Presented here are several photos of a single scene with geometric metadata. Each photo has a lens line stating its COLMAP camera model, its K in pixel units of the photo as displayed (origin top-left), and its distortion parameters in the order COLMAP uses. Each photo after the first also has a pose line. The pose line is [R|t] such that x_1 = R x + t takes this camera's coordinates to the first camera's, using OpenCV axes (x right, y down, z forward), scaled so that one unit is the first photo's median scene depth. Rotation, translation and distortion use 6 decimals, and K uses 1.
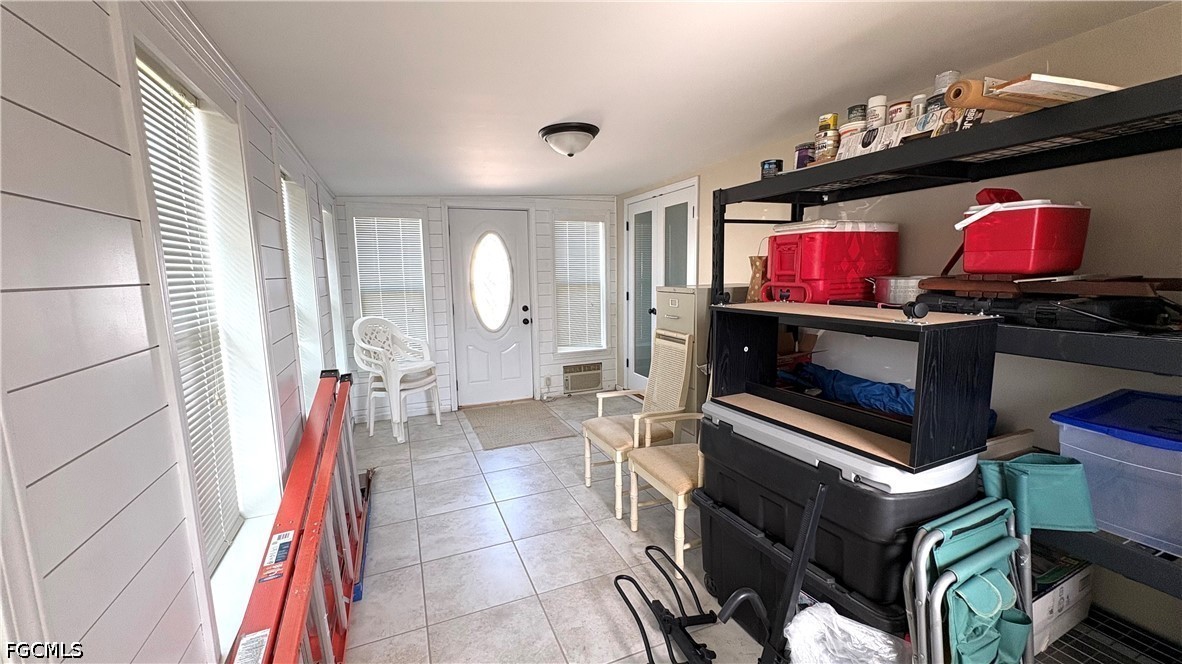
lens RADIAL K [[472.2, 0, 592.2], [0, 472.2, 333.6], [0, 0, 1]] dist [0.001602, 0.000047]
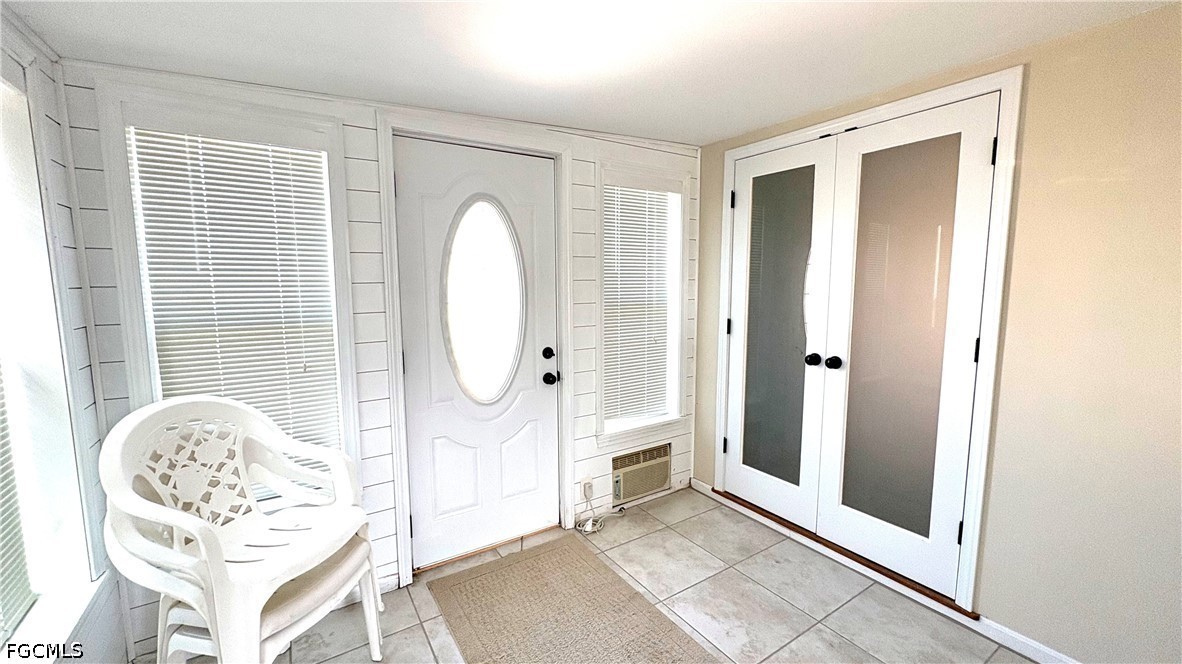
lens RADIAL K [[472.2, 0, 590.3], [0, 472.2, 334.2], [0, 0, 1]] dist [0.001602, 0.000047]
pose [[0.984086, -0.007172, 0.177550, -0.186746], [0.010451, 0.999792, -0.017541, -0.063783], [-0.177387, 0.019117, 0.983955, 0.493492]]
